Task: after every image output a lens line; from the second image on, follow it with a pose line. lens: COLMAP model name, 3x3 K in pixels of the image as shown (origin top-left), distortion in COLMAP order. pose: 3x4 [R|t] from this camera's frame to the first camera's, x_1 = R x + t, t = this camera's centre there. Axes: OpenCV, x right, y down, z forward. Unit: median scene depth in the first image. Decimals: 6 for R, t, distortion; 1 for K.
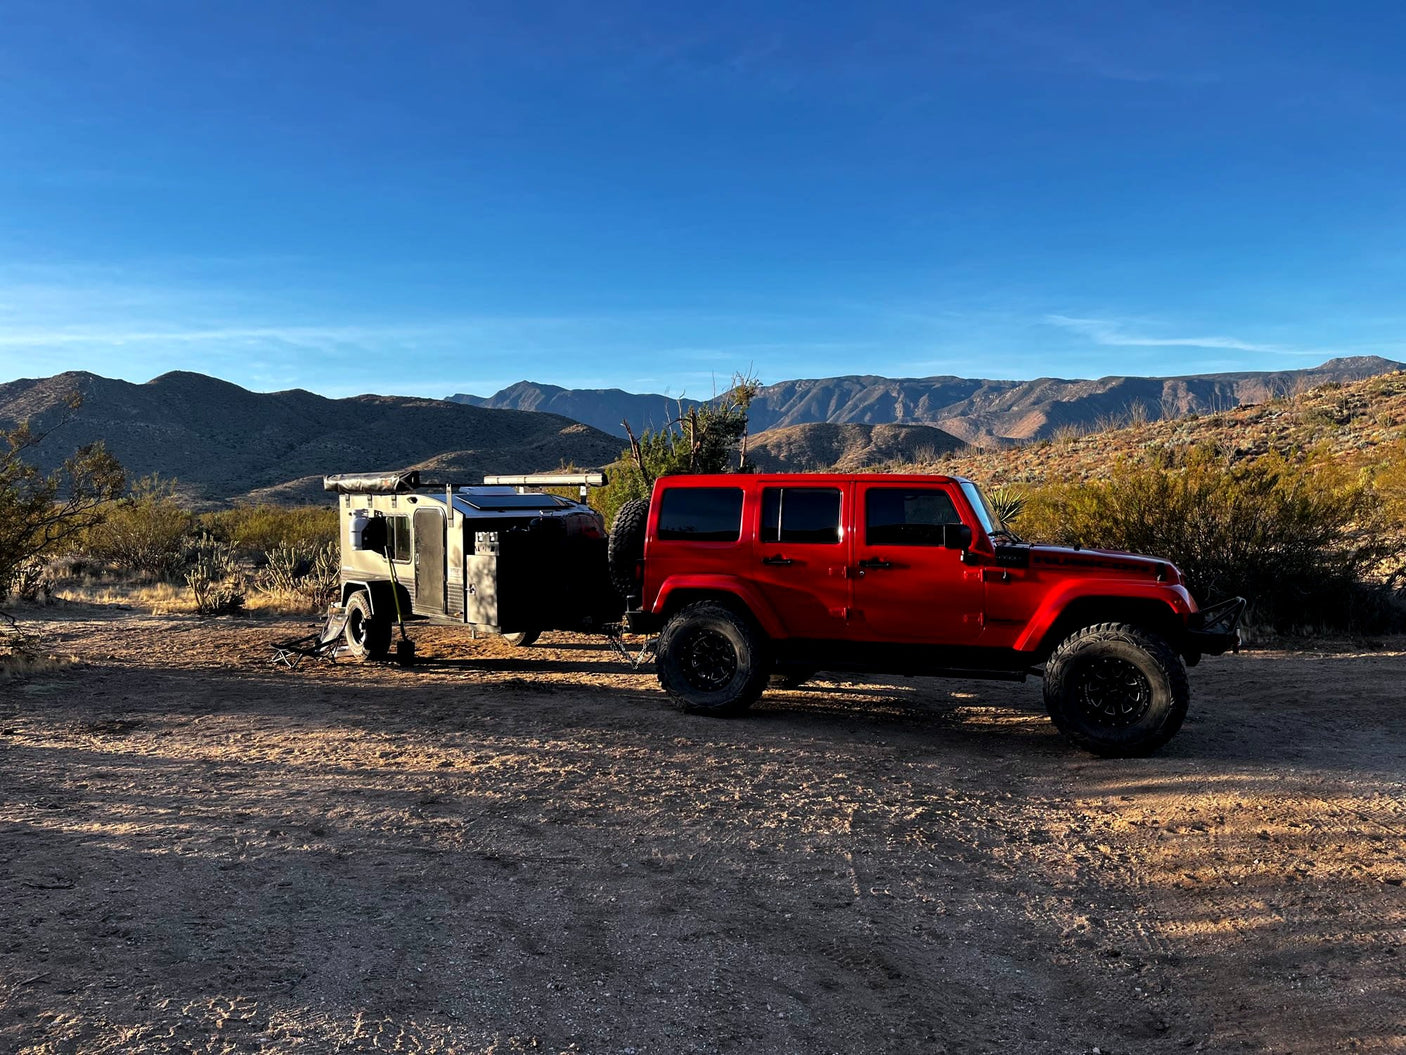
lens RADIAL K [[1080.4, 0, 703.0], [0, 1080.4, 527.5], [0, 0, 1]] dist [0.033241, -0.043873]
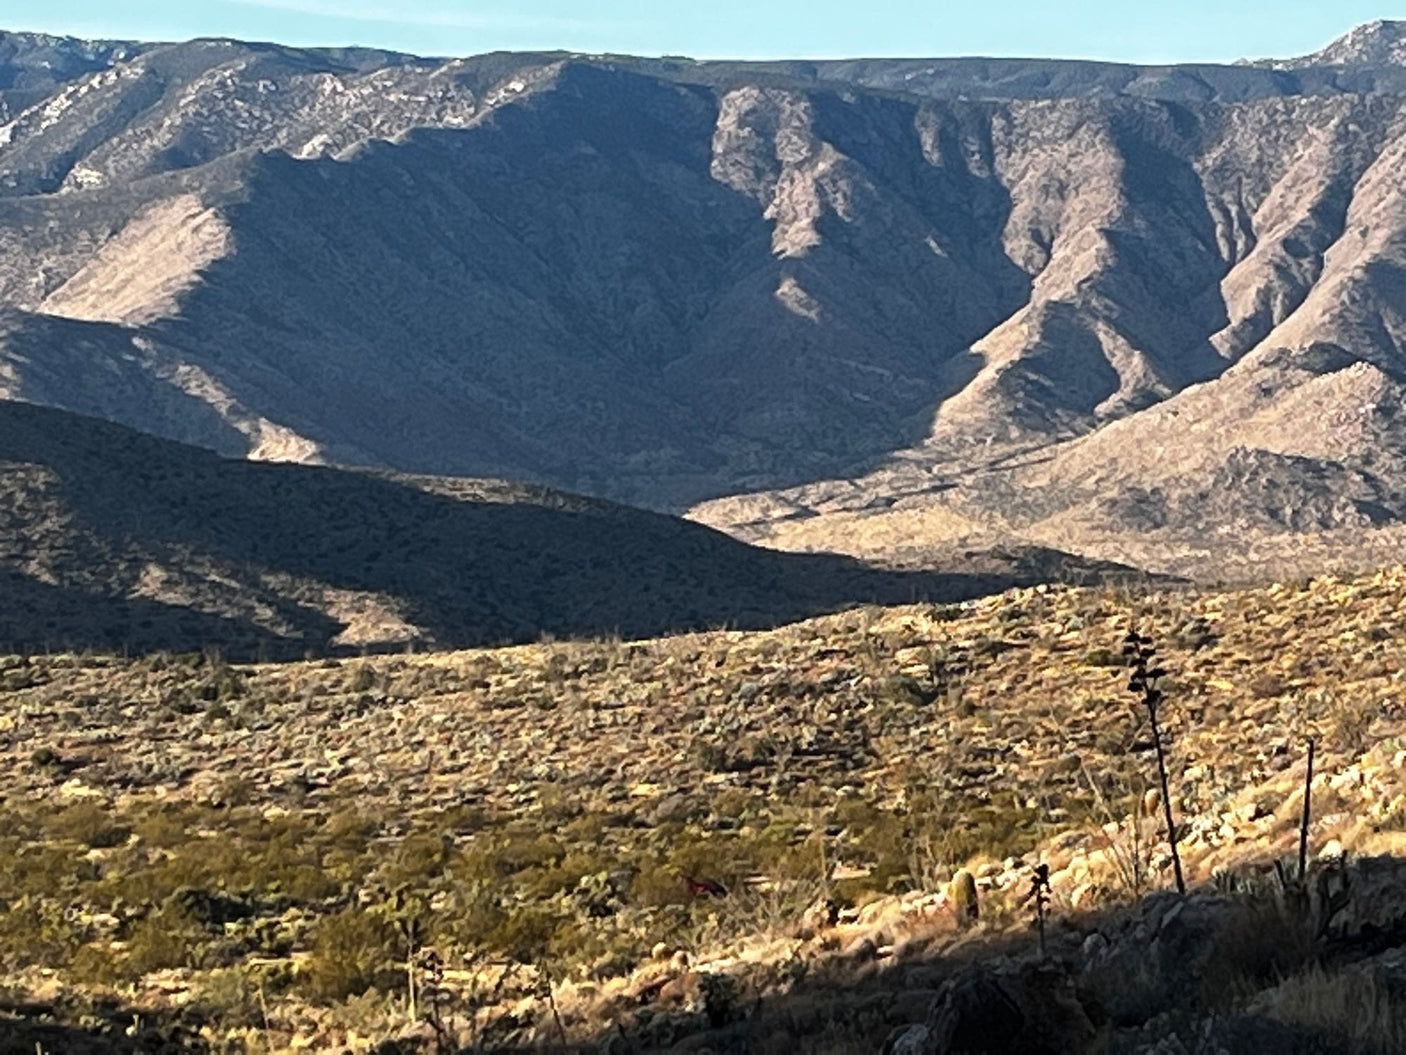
lens RADIAL K [[1080.4, 0, 703.0], [0, 1080.4, 527.5], [0, 0, 1]] dist [0.033241, -0.043873]
pose [[0.924265, 0.112656, 0.364751, 0.330030], [-0.003043, 0.957609, -0.288055, 0.018636], [-0.381740, 0.265129, 0.885427, 0.780675]]
